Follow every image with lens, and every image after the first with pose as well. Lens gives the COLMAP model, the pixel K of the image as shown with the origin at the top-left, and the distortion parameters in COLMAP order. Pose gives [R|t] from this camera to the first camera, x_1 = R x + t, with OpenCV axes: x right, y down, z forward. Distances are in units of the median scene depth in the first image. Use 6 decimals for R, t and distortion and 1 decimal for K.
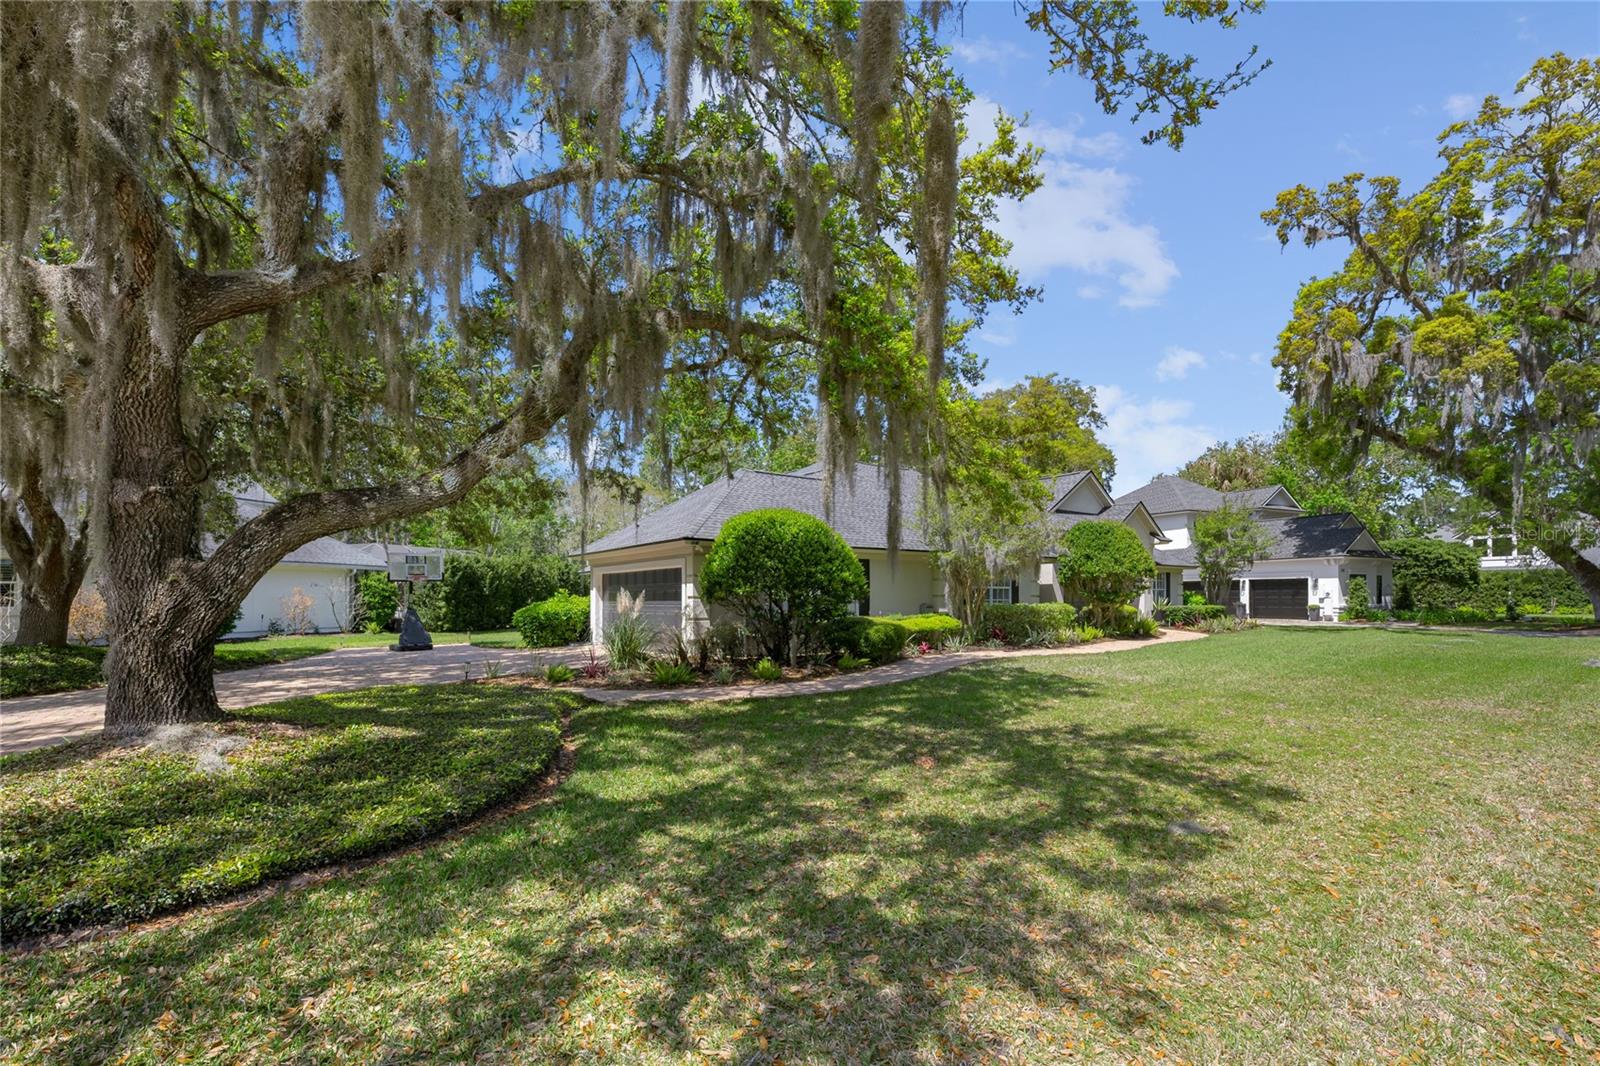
lens RADIAL K [[638.1, 0, 791.3], [0, 638.1, 543.1], [0, 0, 1]] dist [-0.000180, 0.000889]
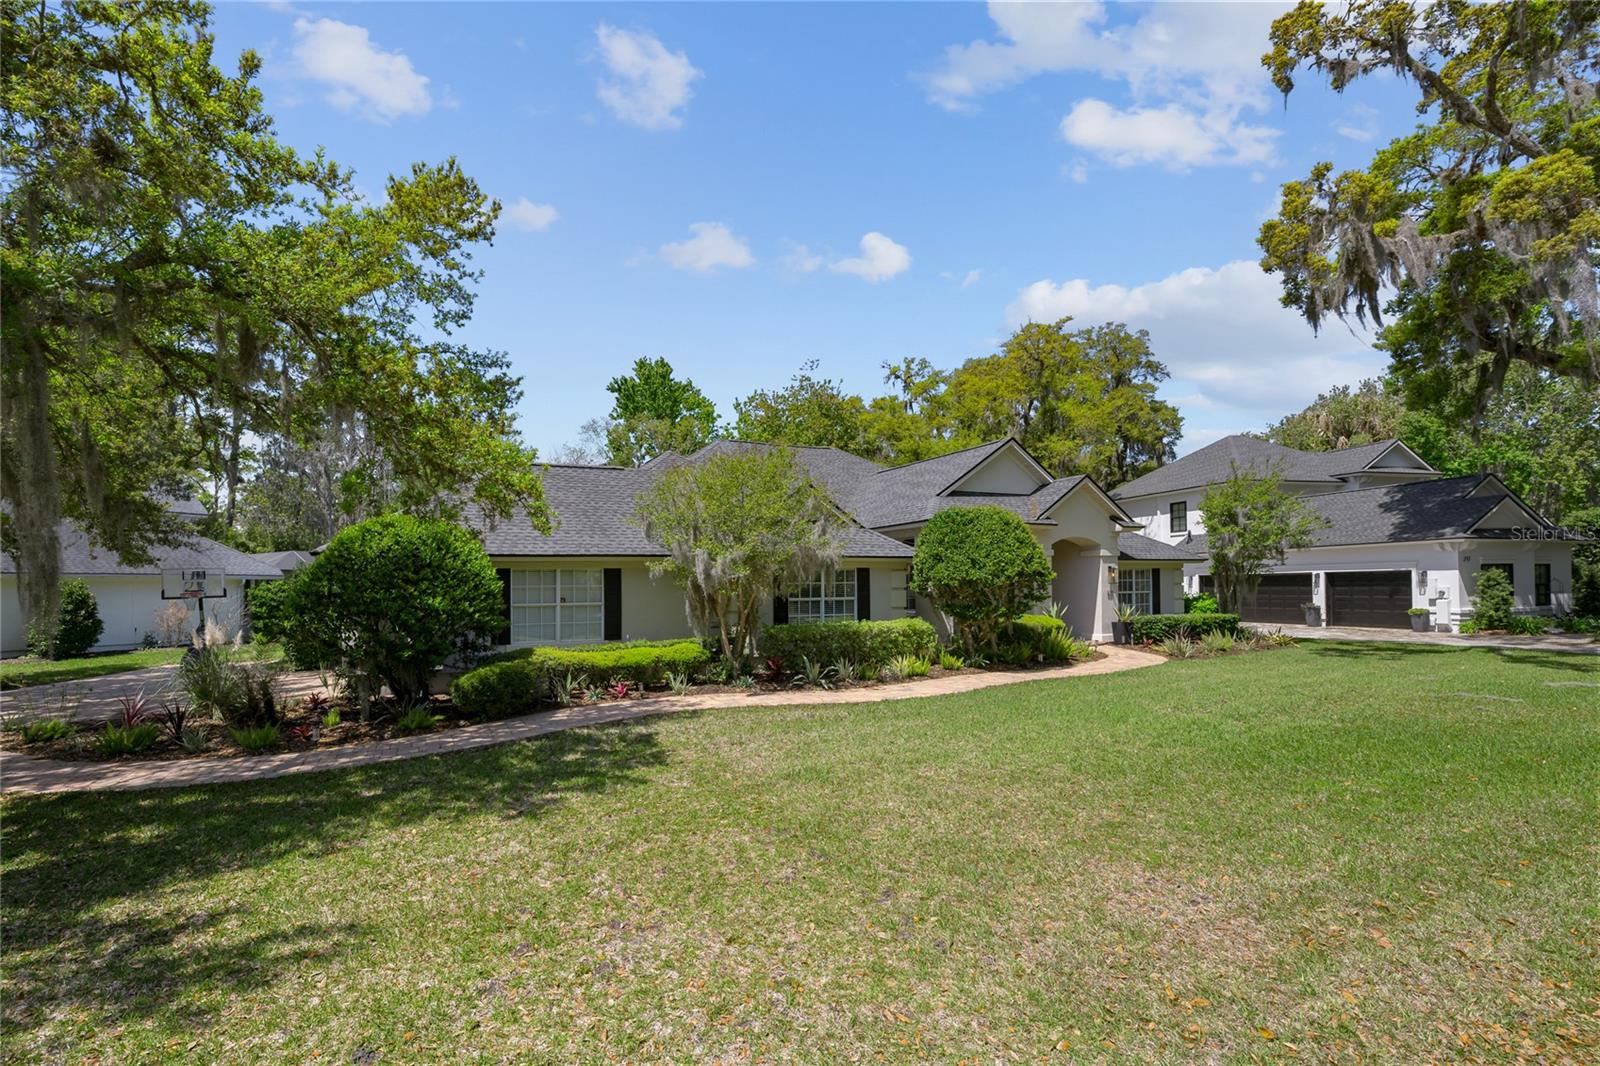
lens RADIAL K [[638.1, 0, 804.8], [0, 638.1, 525.1], [0, 0, 1]] dist [-0.000180, 0.000889]
pose [[0.974425, -0.030040, -0.222697, 0.322902], [0.029499, 0.999548, -0.005756, -0.010692], [0.222769, -0.000961, 0.974871, 0.169262]]
